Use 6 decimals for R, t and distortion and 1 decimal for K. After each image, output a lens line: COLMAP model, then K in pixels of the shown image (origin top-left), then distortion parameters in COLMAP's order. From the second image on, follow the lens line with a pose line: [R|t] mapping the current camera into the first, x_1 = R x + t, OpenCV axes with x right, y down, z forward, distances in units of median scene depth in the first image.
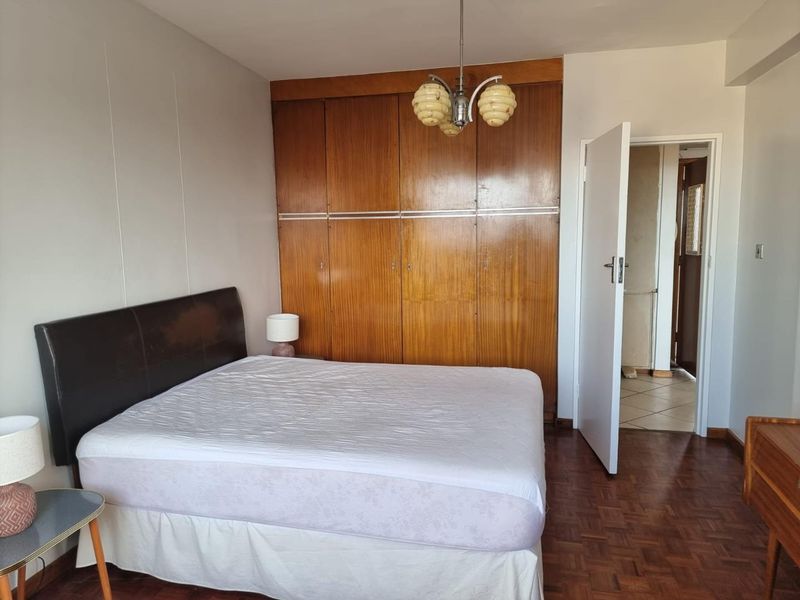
lens RADIAL K [[562.3, 0, 397.1], [0, 562.3, 299.3], [0, 0, 1]] dist [0.094632, -0.090028]
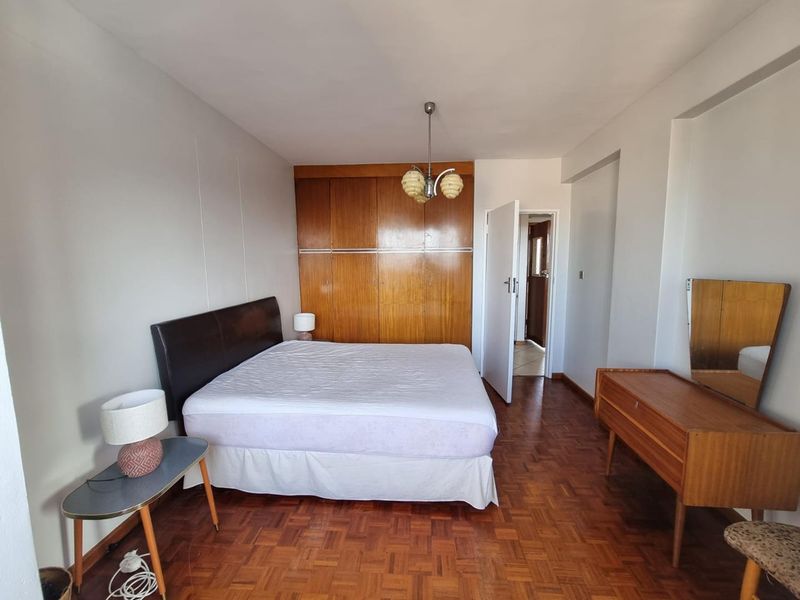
lens RADIAL K [[335.5, 0, 400.0], [0, 335.5, 300.0], [0, 0, 1]] dist [0.000032, 0.000037]
pose [[0.987495, -0.009508, 0.157366, -0.121643], [0.010082, 0.999945, -0.002847, -0.007955], [-0.157330, 0.004398, 0.987536, 0.057000]]
